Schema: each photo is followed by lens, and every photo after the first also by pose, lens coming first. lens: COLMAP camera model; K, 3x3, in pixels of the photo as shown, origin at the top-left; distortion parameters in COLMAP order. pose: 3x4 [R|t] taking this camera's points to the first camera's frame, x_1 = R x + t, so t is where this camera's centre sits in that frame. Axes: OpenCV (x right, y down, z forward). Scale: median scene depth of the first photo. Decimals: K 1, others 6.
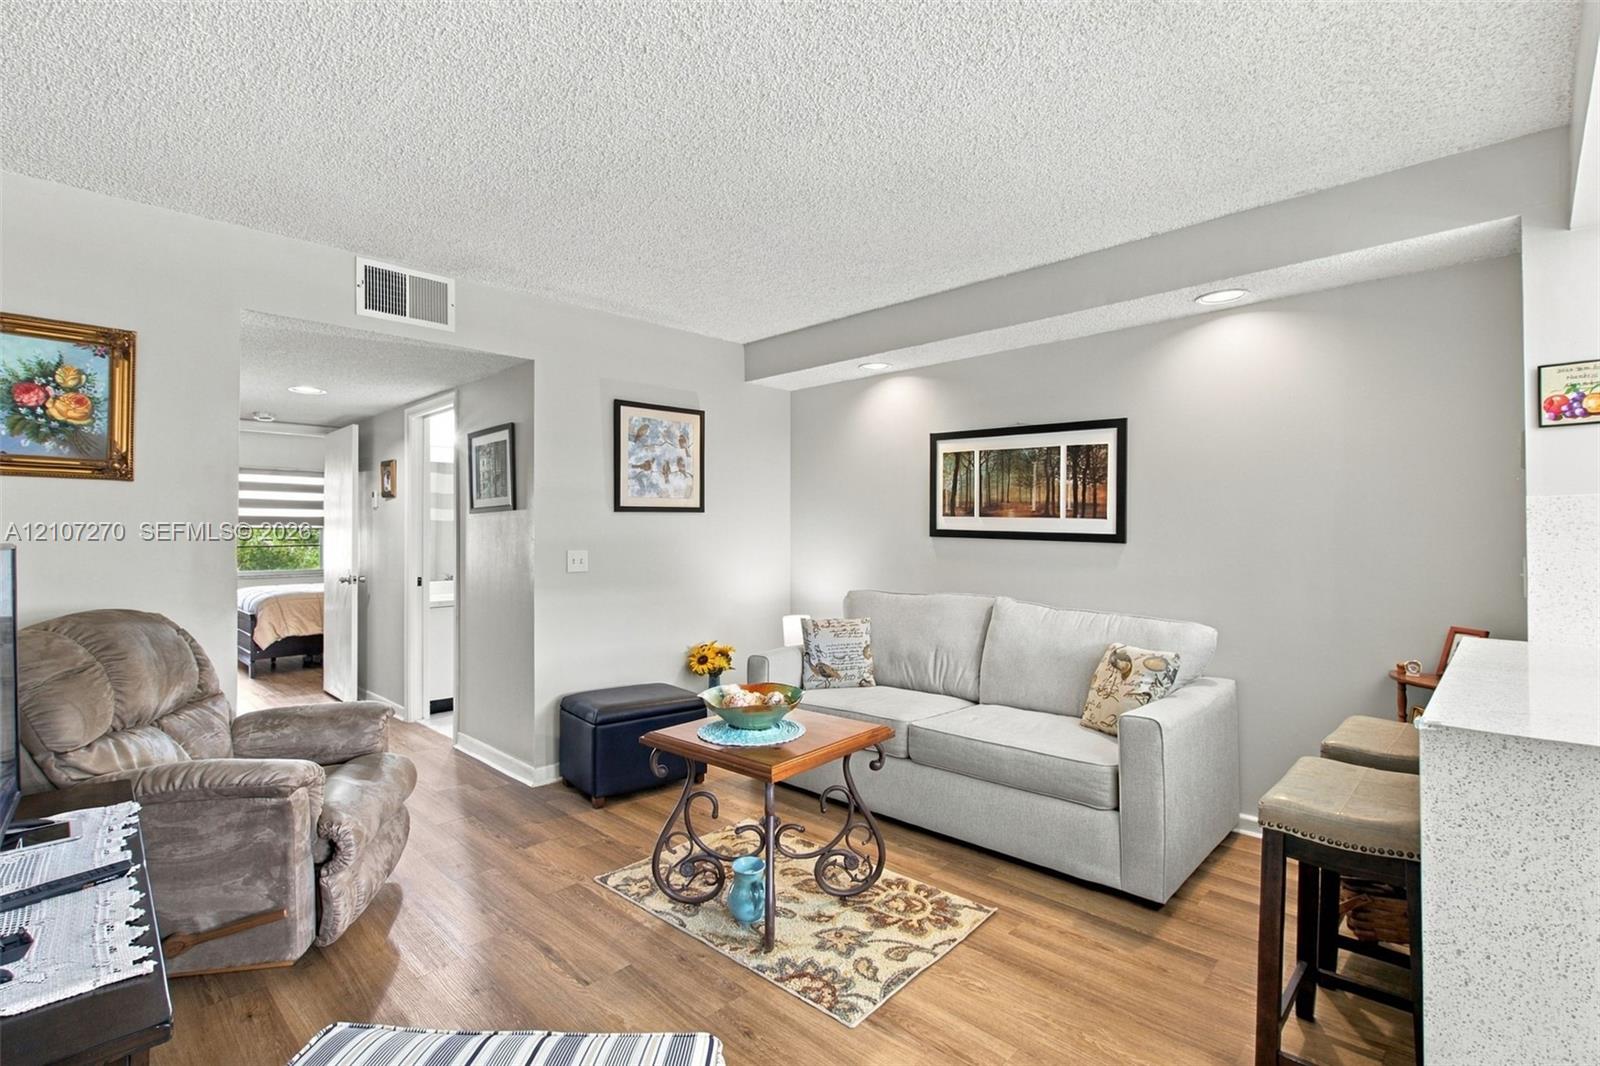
lens RADIAL K [[744.2, 0, 811.9], [0, 744.2, 531.0], [0, 0, 1]] dist [0.000154, 0.000883]
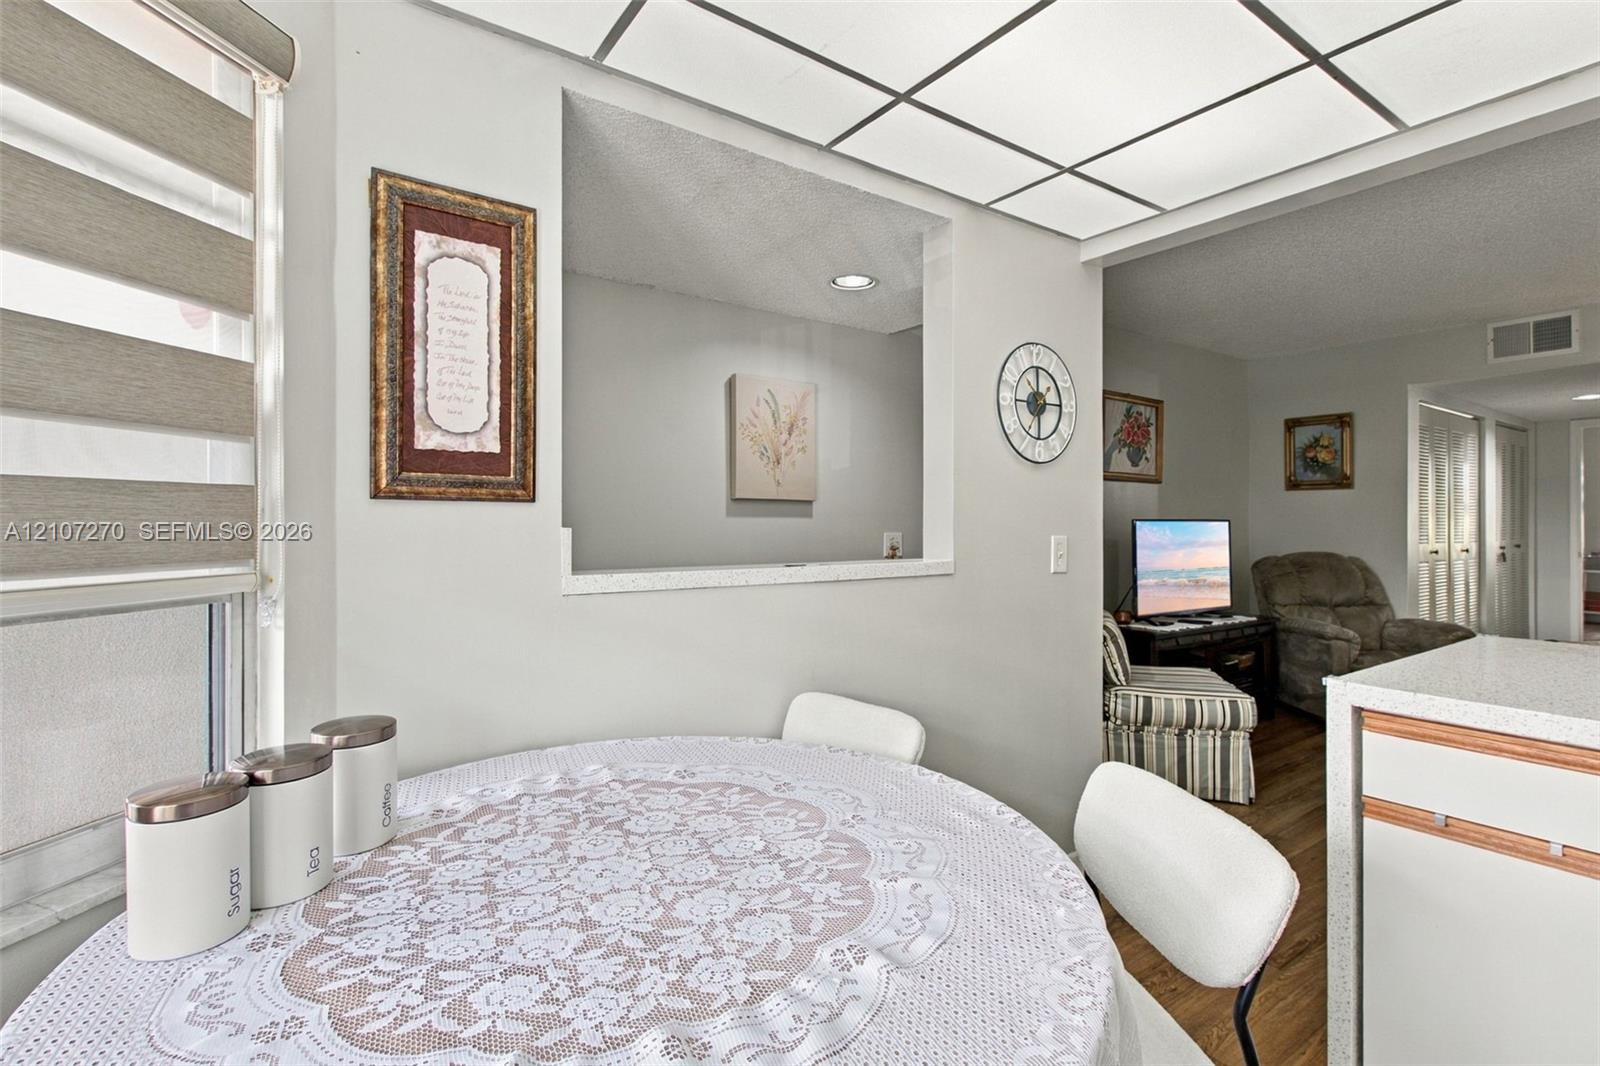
lens RADIAL K [[745.1, 0, 804.4], [0, 745.1, 519.5], [0, 0, 1]] dist [-0.001553, -0.000536]
pose [[-0.192416, 0.000926, -0.981313, 0.978064], [0.004523, 0.999990, 0.000056, 0.004704], [0.981303, -0.004428, -0.192419, -0.024885]]
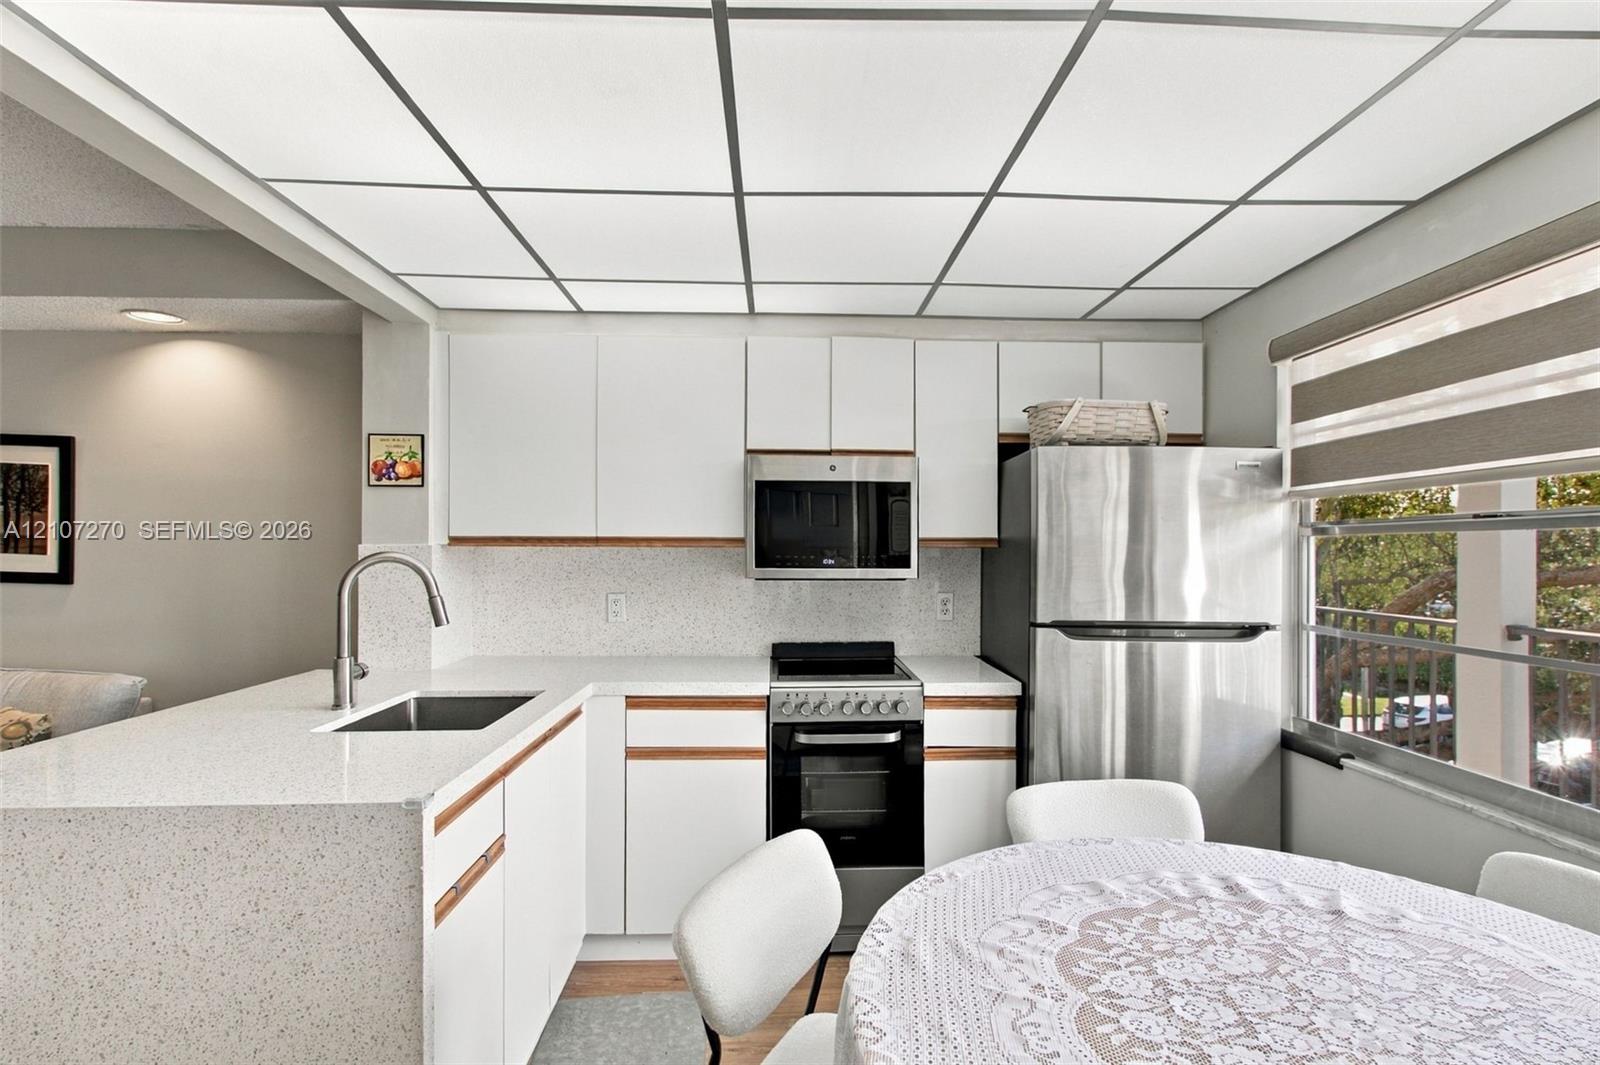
lens RADIAL K [[757.4, 0, 806.1], [0, 757.4, 549.8], [0, 0, 1]] dist [0.003402, -0.000416]
pose [[0.699088, 0.005207, 0.715016, 0.376129], [-0.005800, 0.999982, -0.001611, -0.025390], [-0.715012, -0.003021, 0.699106, -0.202550]]
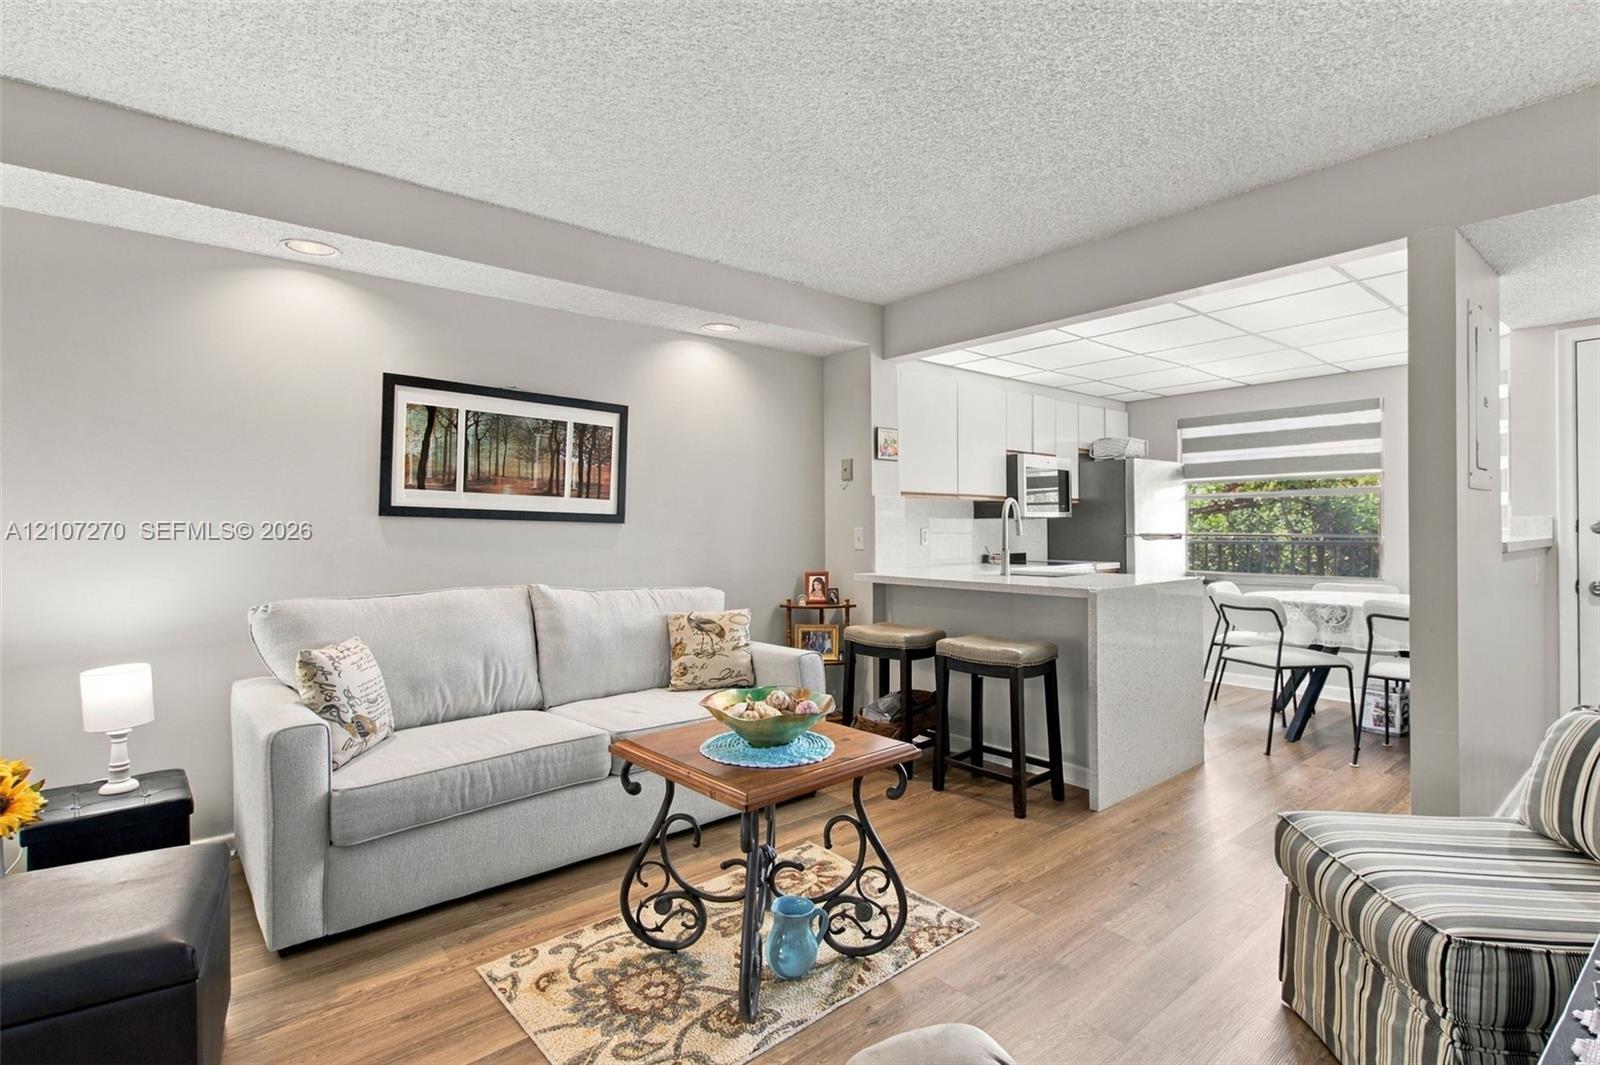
lens RADIAL K [[770.4, 0, 800.3], [0, 770.4, 521.4], [0, 0, 1]] dist [-0.000088, -0.000160]
pose [[0.113407, 0.009365, 0.993505, -0.628407], [0.001070, 0.999954, -0.009548, 0.024064], [-0.993548, 0.002146, 0.113391, 0.605257]]
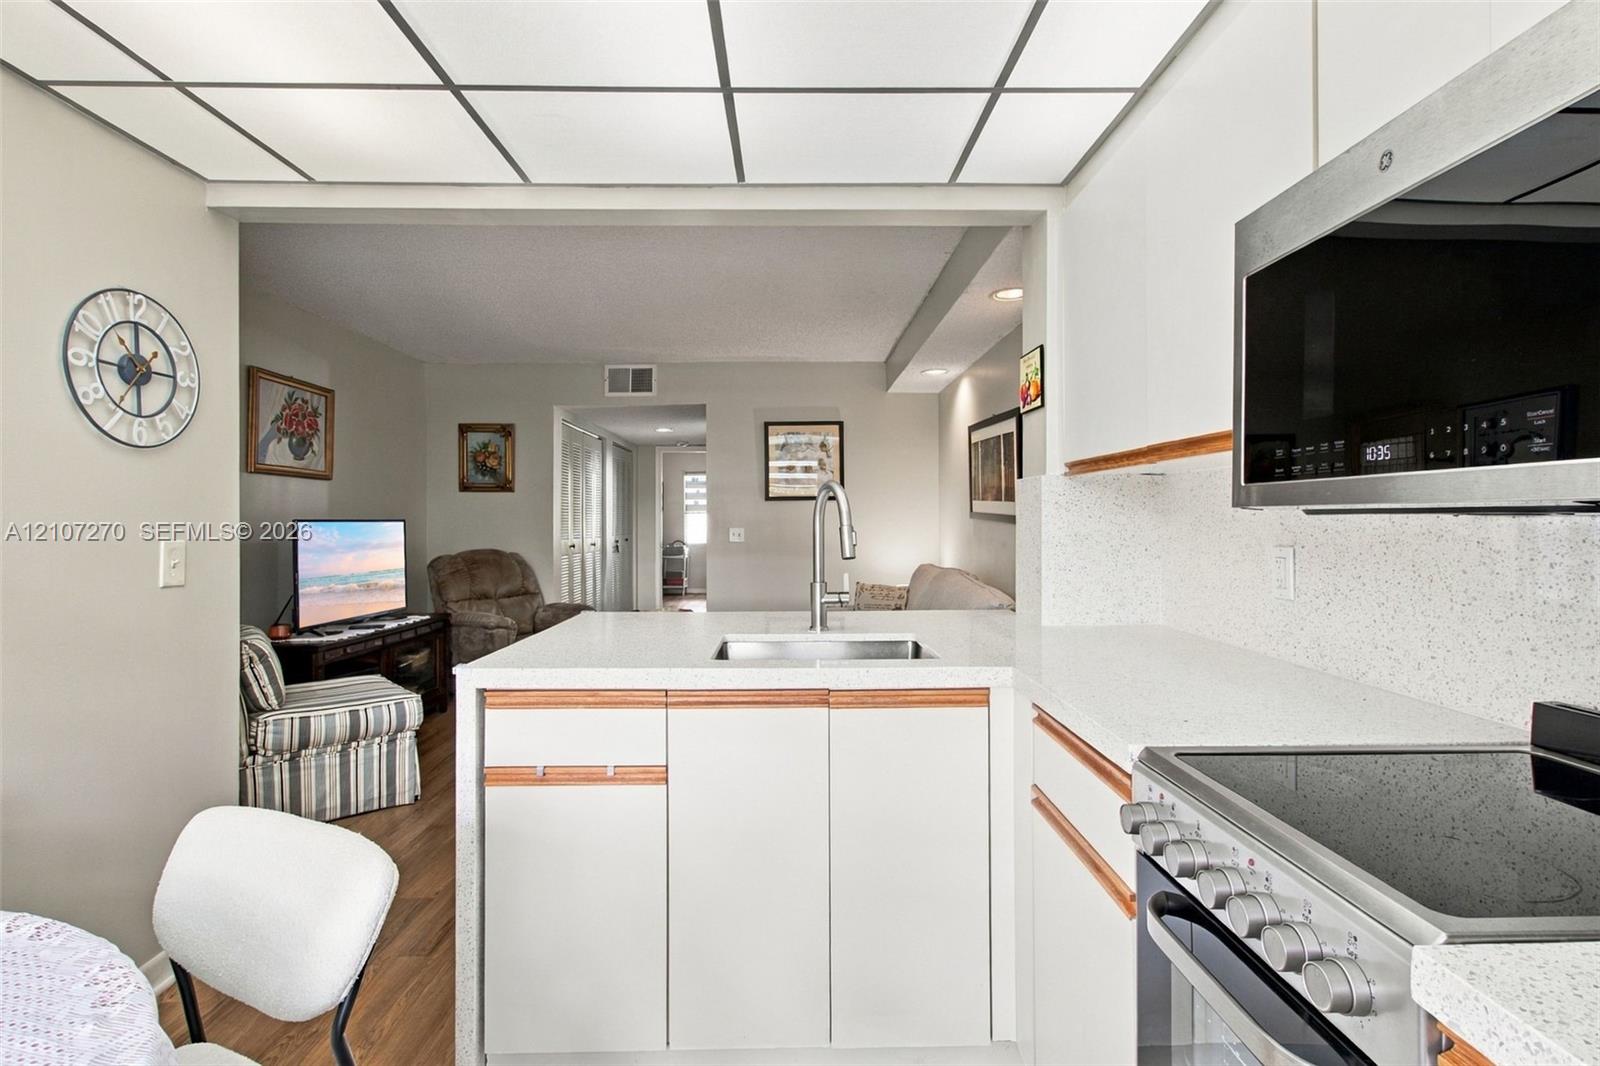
lens RADIAL K [[770.4, 0, 800.3], [0, 770.4, 521.9], [0, 0, 1]] dist [-0.000088, -0.000160]
pose [[0.703894, 0.002606, -0.710300, 0.987190], [0.003789, 0.999965, 0.007424, 0.004875], [0.710295, -0.007918, 0.703860, 0.004078]]
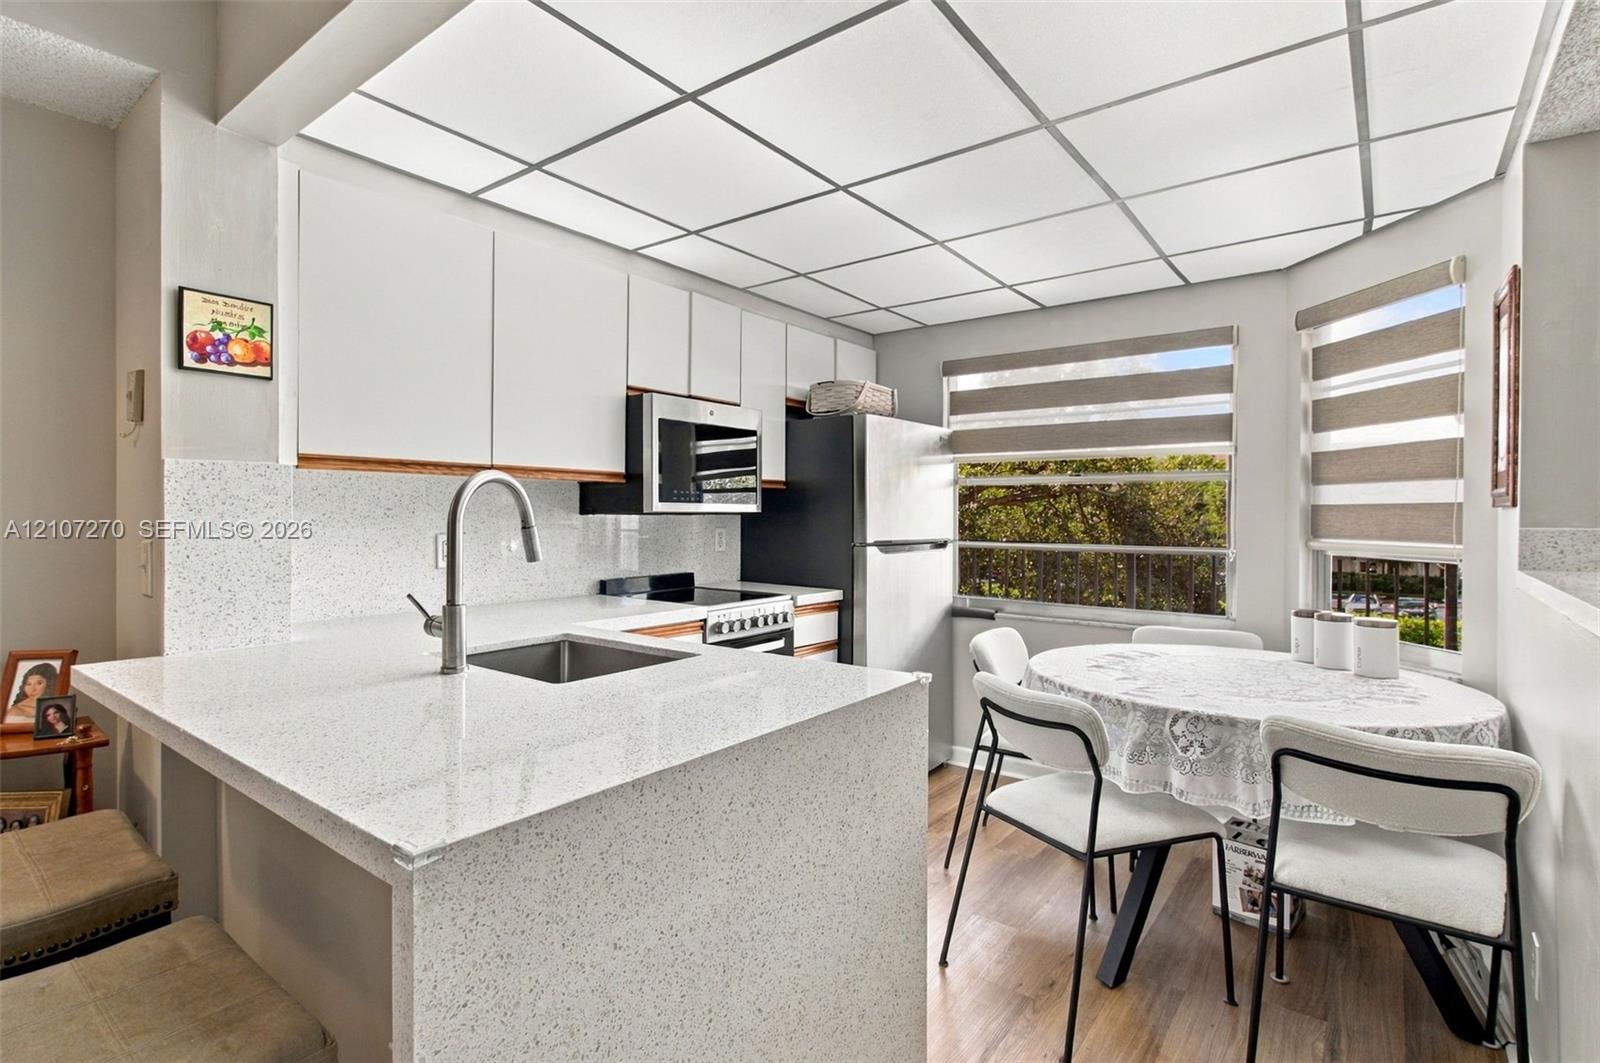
lens RADIAL K [[776.6, 0, 805.2], [0, 776.6, 506.9], [0, 0, 1]] dist [-0.001024, 0.002736]
pose [[-0.111154, 0.008056, 0.993771, 0.079814], [-0.008615, 0.999922, -0.009069, 0.001685], [-0.993766, -0.009569, -0.111076, 0.285397]]
